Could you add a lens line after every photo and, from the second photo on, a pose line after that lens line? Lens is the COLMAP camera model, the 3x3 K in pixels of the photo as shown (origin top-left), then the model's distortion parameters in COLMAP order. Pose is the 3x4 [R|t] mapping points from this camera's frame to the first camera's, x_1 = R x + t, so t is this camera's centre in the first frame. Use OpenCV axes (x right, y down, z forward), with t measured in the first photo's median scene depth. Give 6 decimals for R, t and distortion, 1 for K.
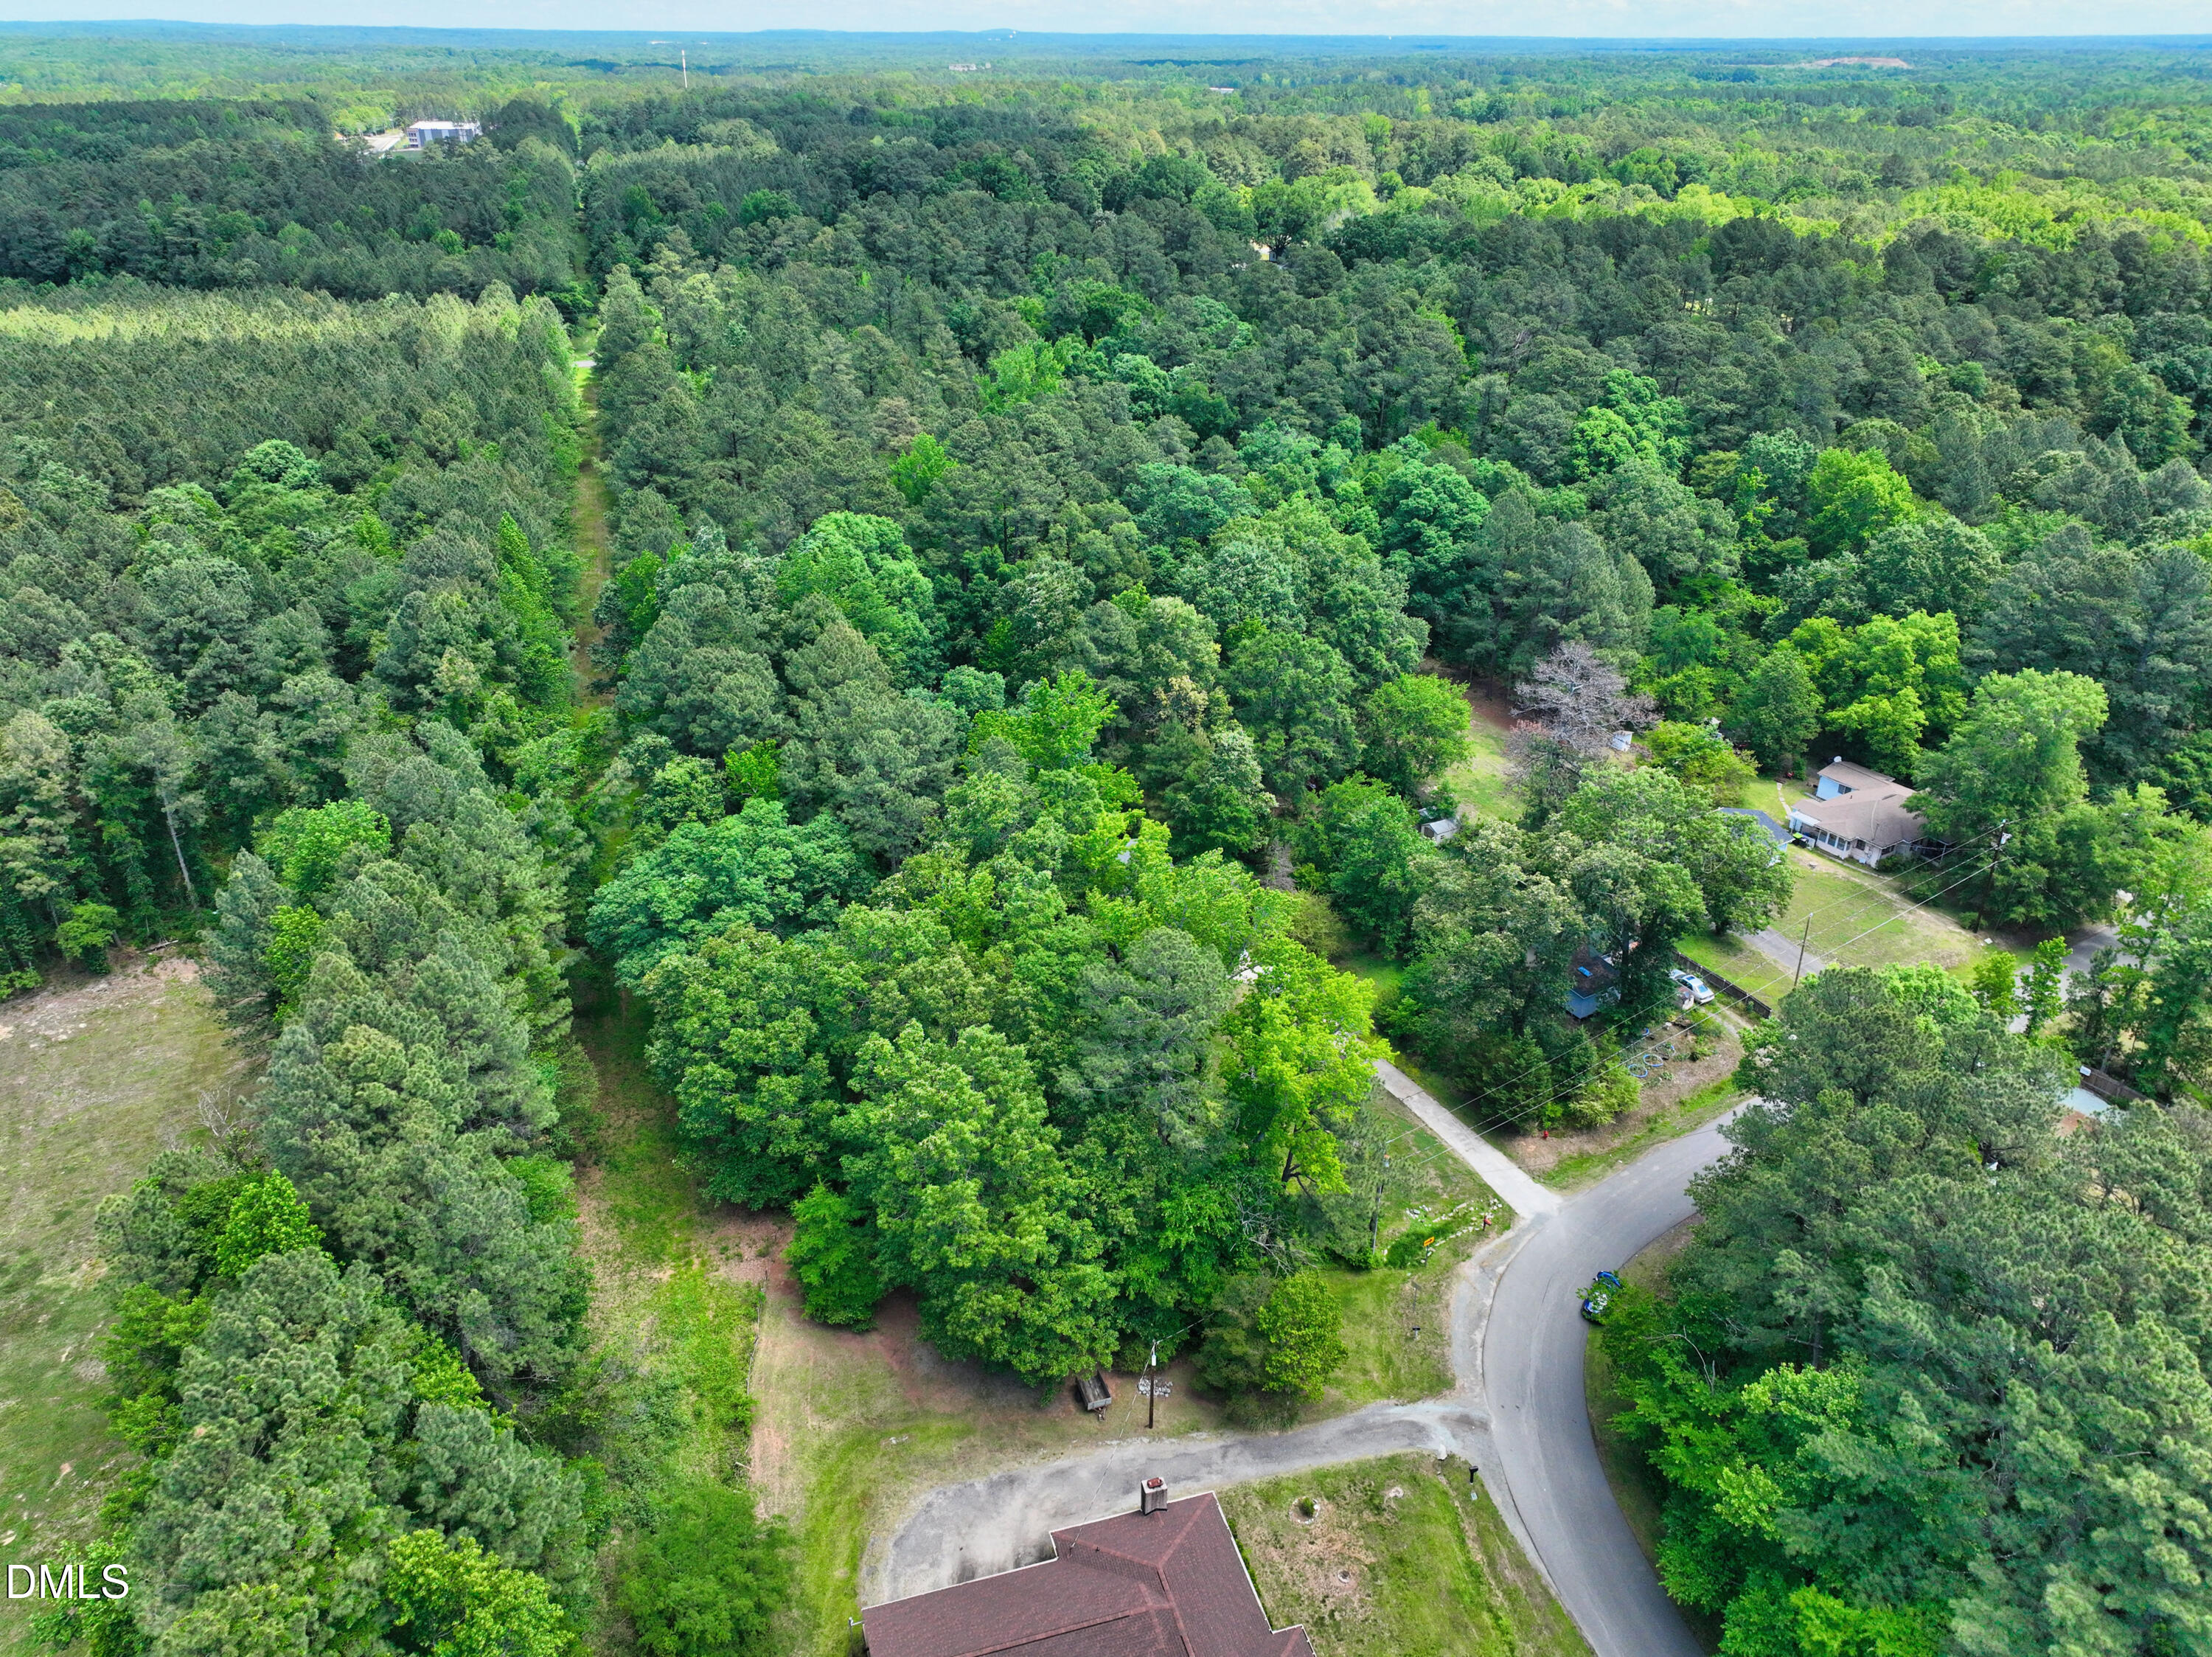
lens RADIAL K [[1561.7, 0, 1110.4], [0, 1561.7, 824.6], [0, 0, 1]] dist [-0.000456, 0.014666]
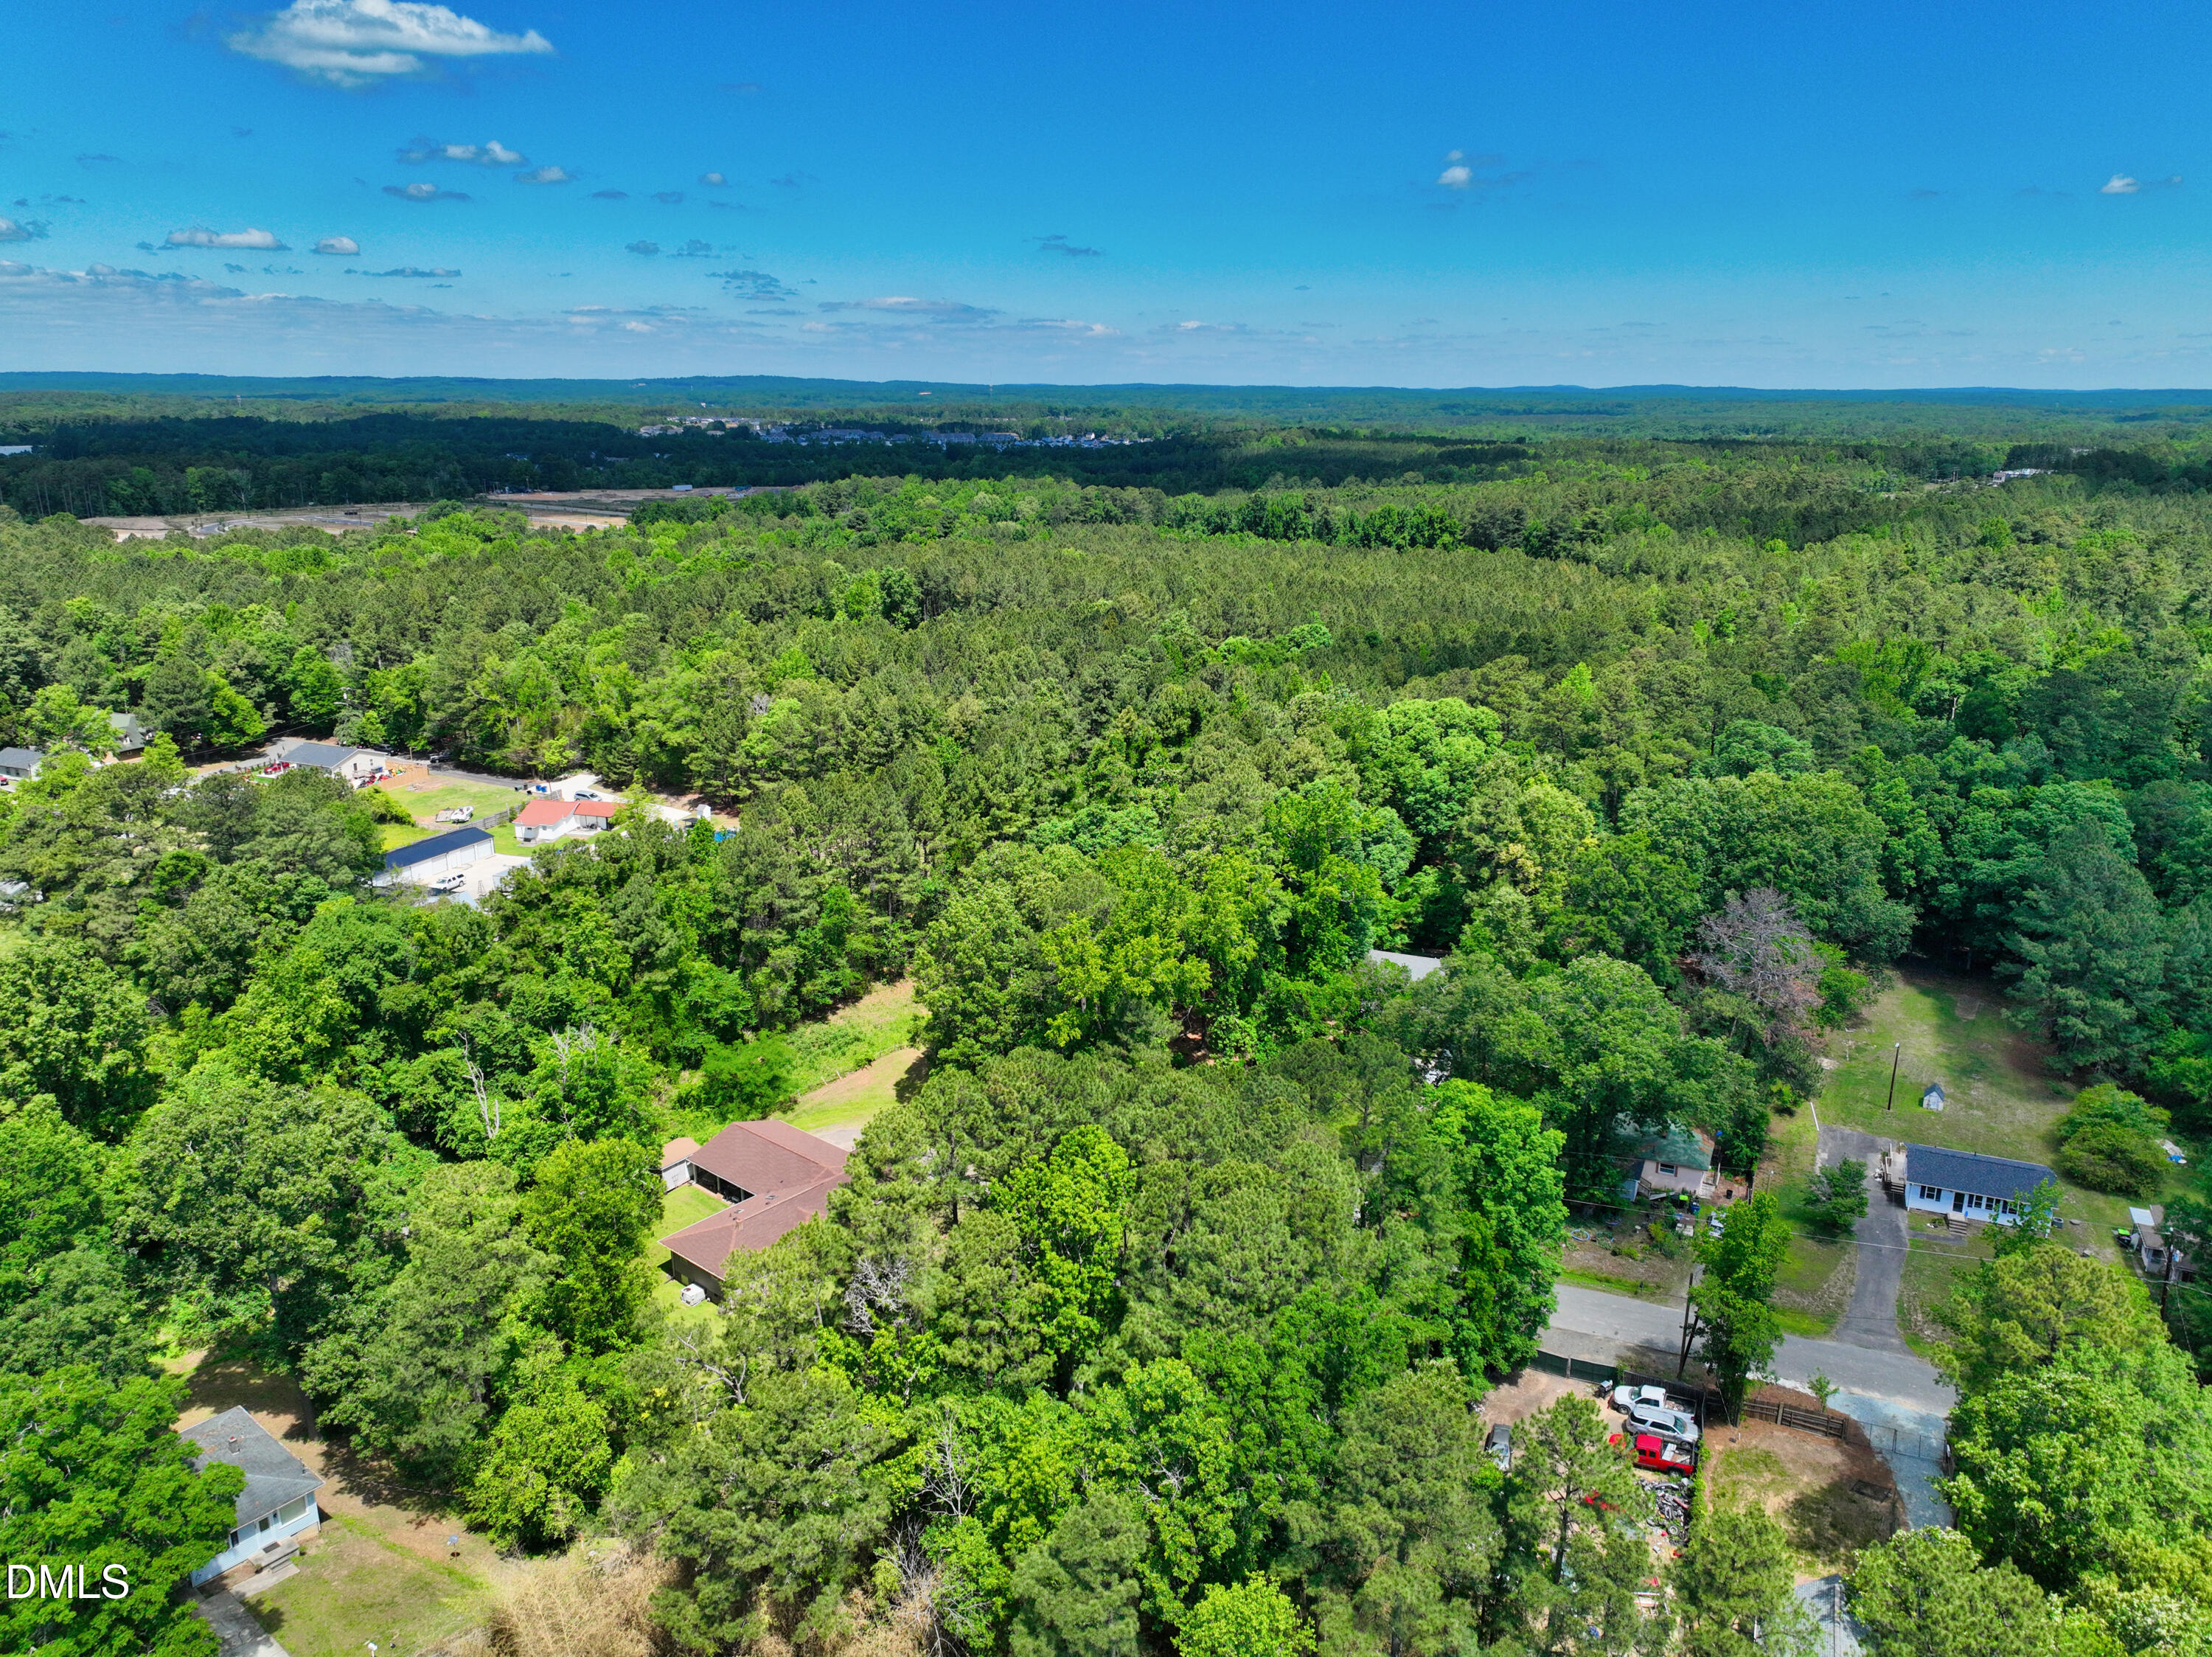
lens RADIAL K [[1540.7, 0, 1109.3], [0, 1540.7, 814.8], [0, 0, 1]] dist [-0.002787, 0.002745]
pose [[0.551484, 0.218956, -0.804937, 0.686132], [-0.375789, 0.926689, -0.005388, 0.007915], [0.744747, 0.305458, 0.593336, 0.035641]]
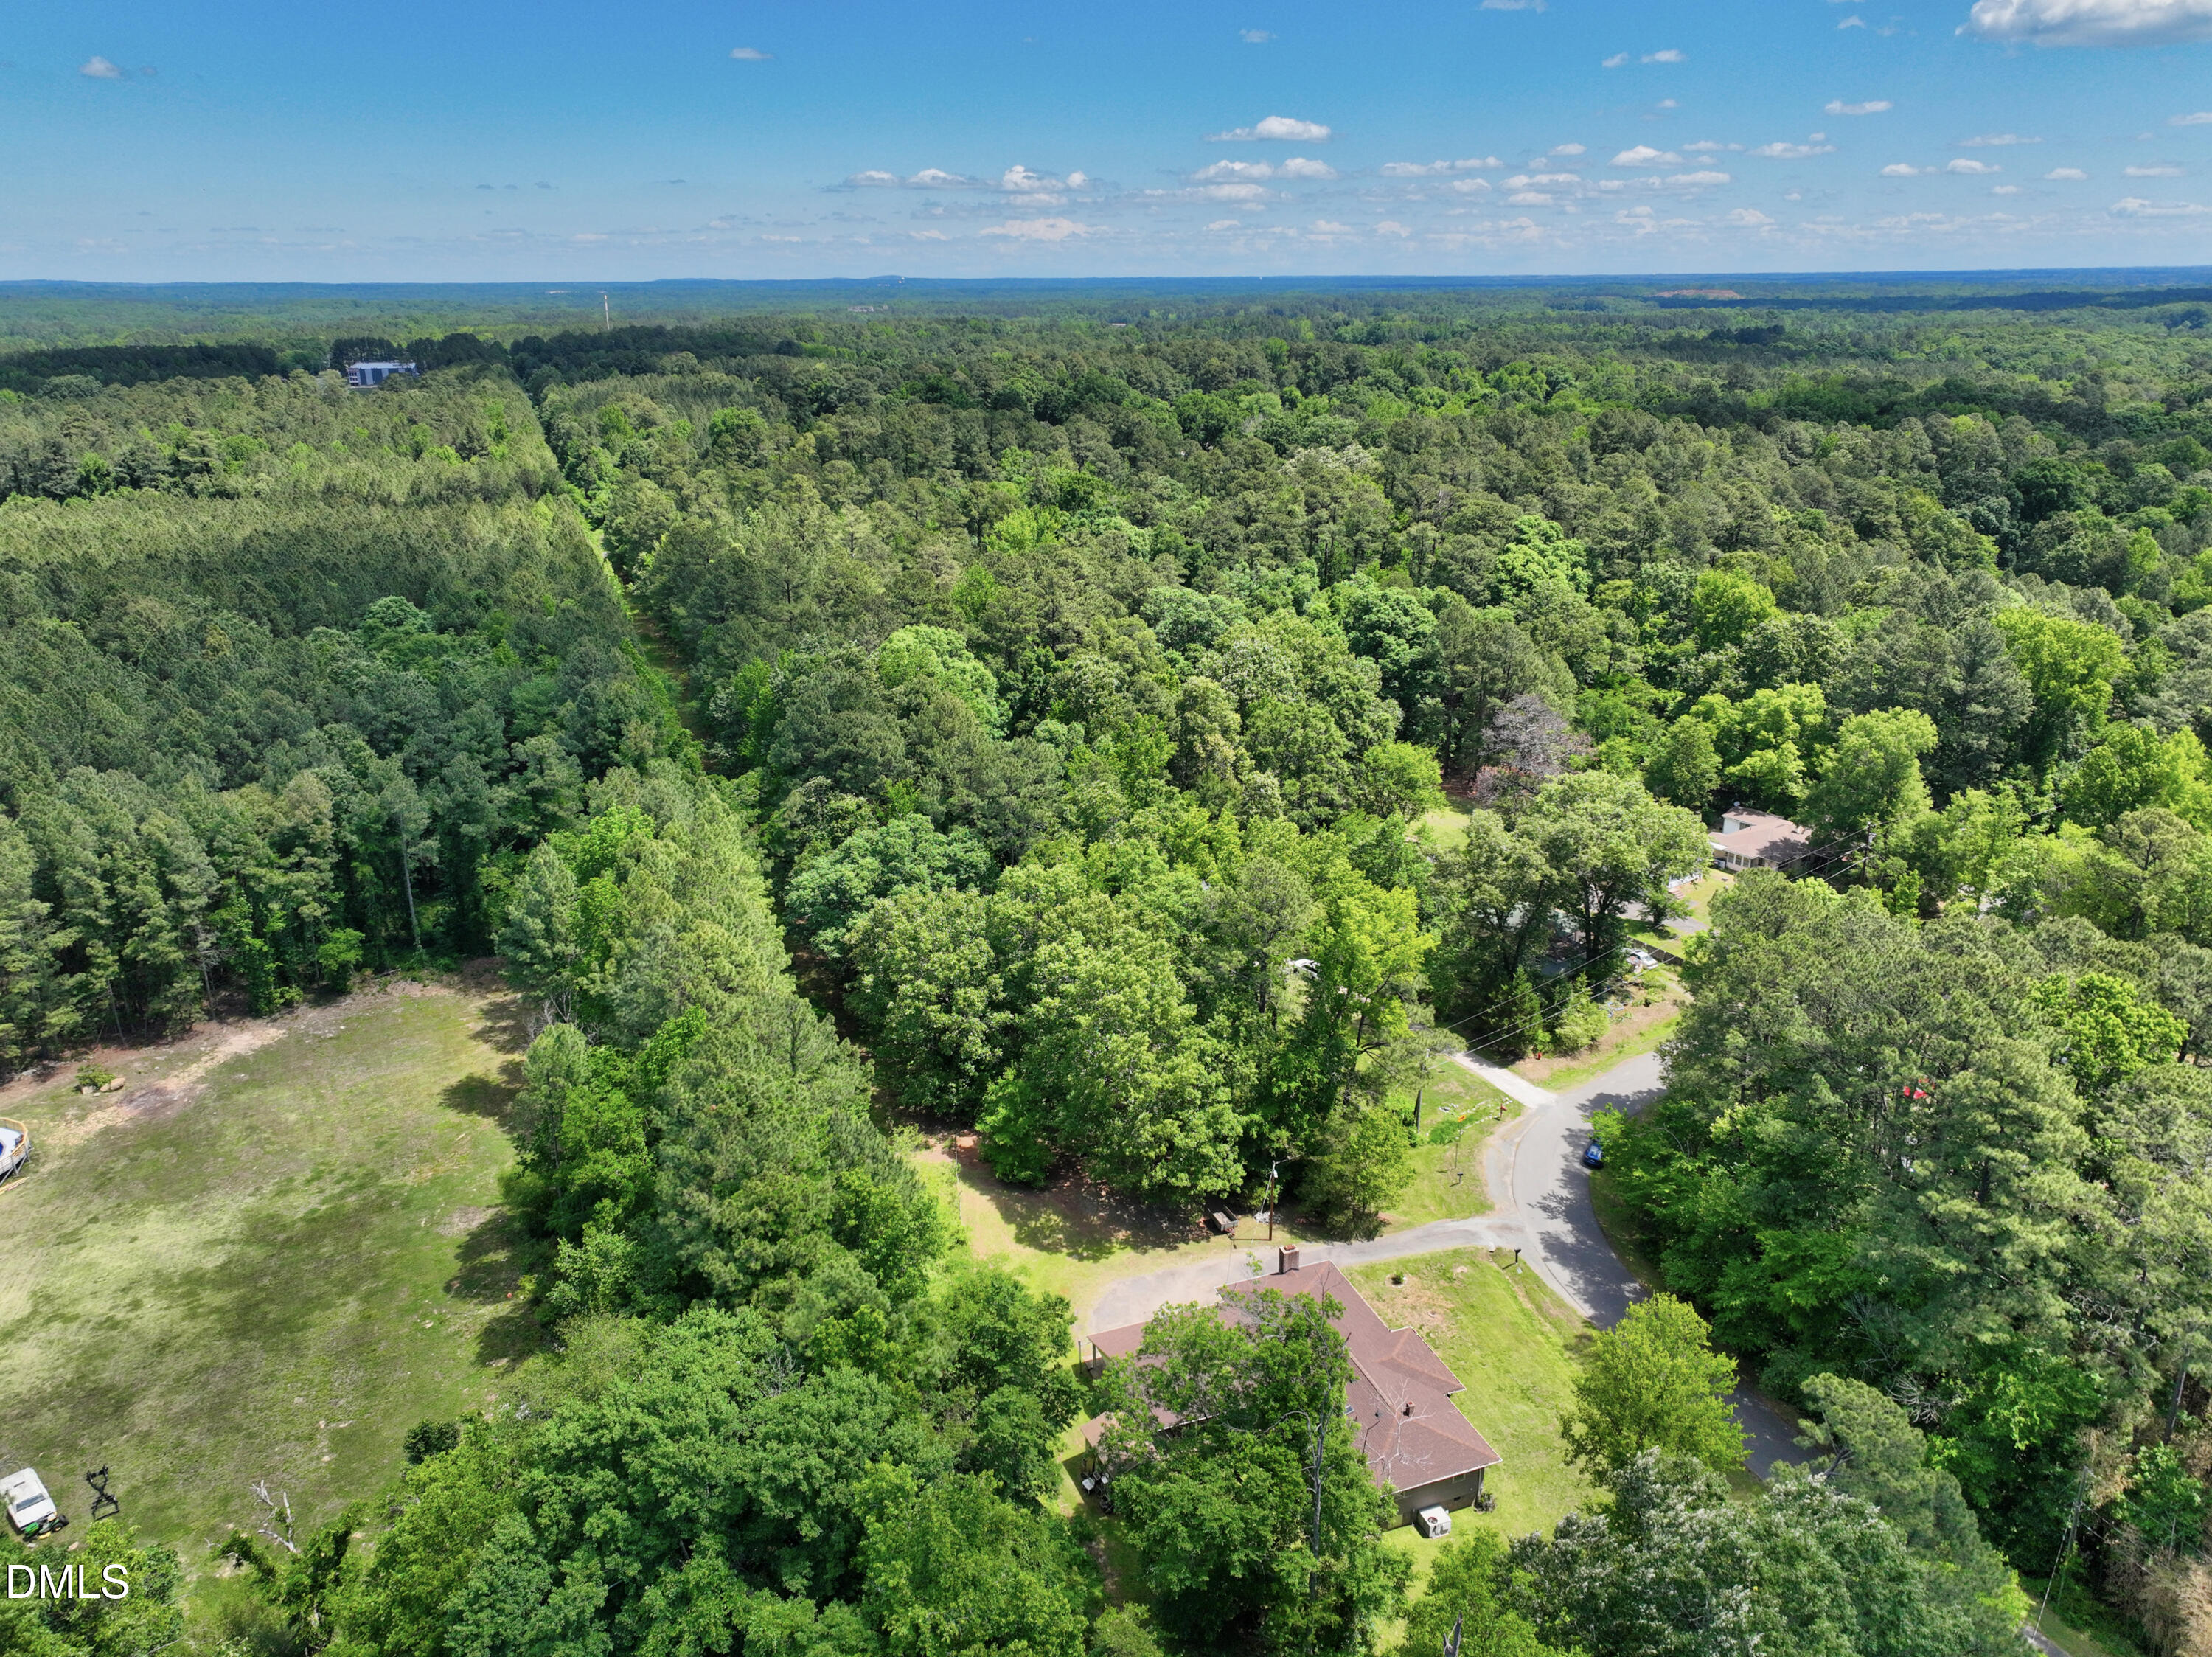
lens RADIAL K [[1573.4, 0, 1106.0], [0, 1573.4, 828.5], [0, 0, 1]] dist [0.002452, -0.003985]
pose [[0.997807, -0.033261, 0.057223, -0.094371], [0.040468, 0.990714, -0.129800, 0.113056], [-0.052374, 0.131832, 0.989888, -0.183269]]
